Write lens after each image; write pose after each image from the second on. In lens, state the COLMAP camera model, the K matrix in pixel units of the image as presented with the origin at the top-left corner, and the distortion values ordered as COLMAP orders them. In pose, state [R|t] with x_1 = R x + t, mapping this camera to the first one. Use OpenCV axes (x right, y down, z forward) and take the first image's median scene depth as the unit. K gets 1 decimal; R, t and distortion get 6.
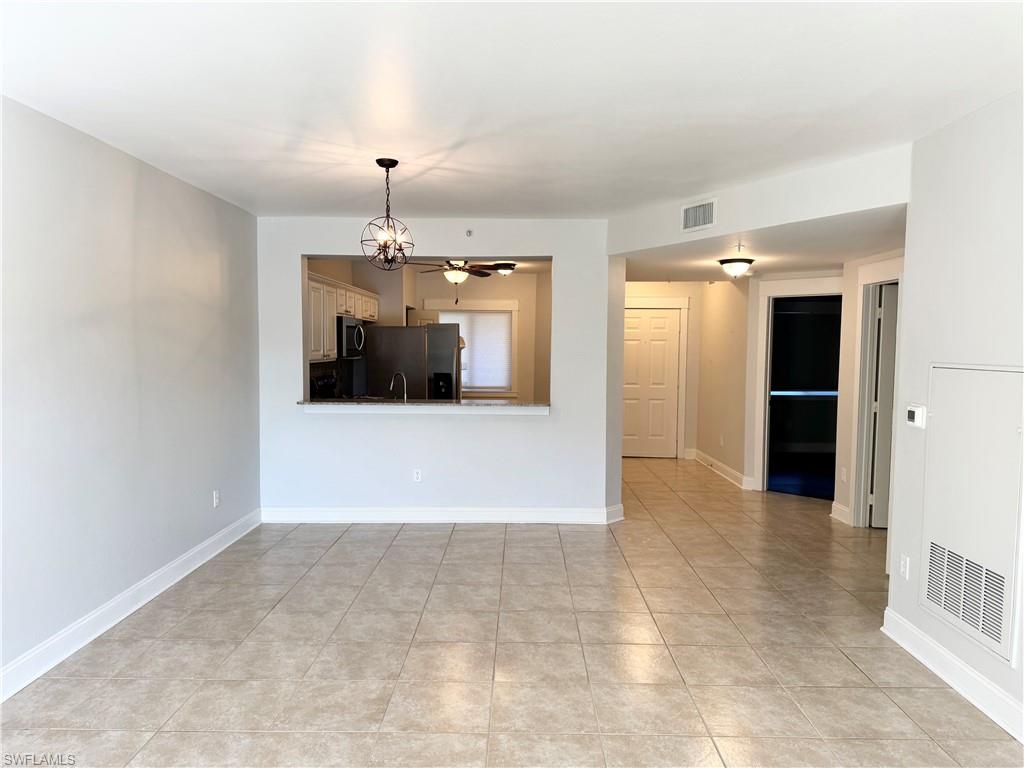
lens RADIAL K [[719.1, 0, 513.3], [0, 719.1, 385.1], [0, 0, 1]] dist [0.051288, -0.041108]
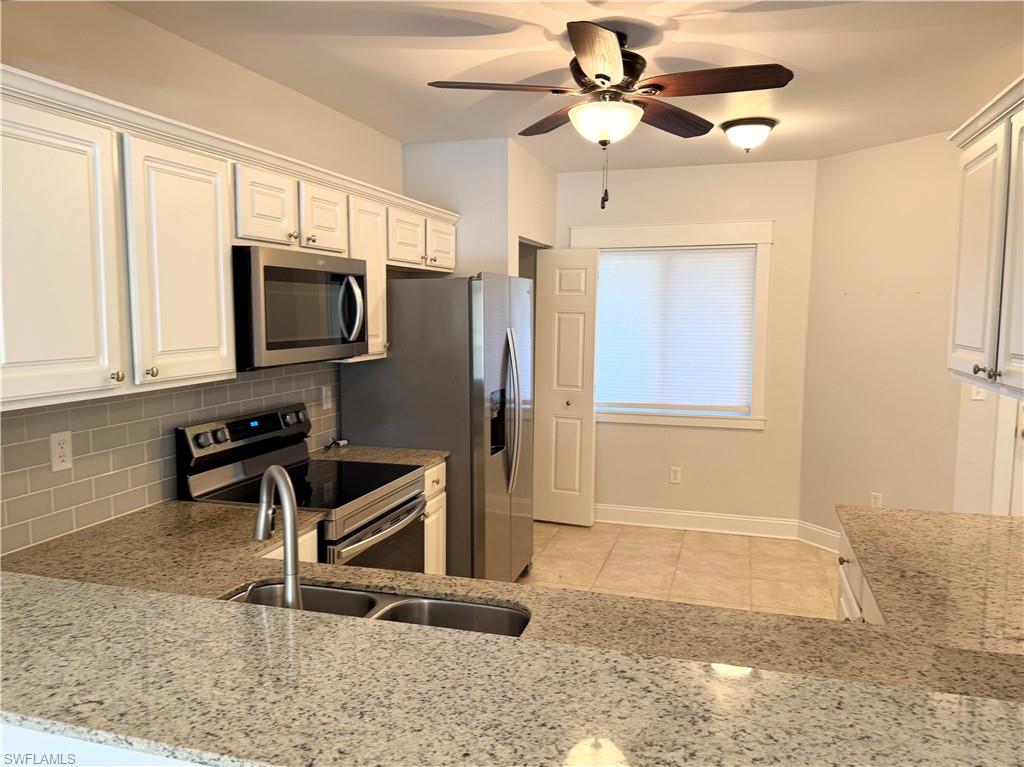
lens RADIAL K [[719.1, 0, 514.1], [0, 719.1, 386.4], [0, 0, 1]] dist [0.051288, -0.041108]
pose [[0.957012, 0.022504, -0.289173, -0.018923], [-0.008097, 0.998670, 0.050923, -0.044152], [0.289934, -0.046392, 0.955922, 0.647473]]
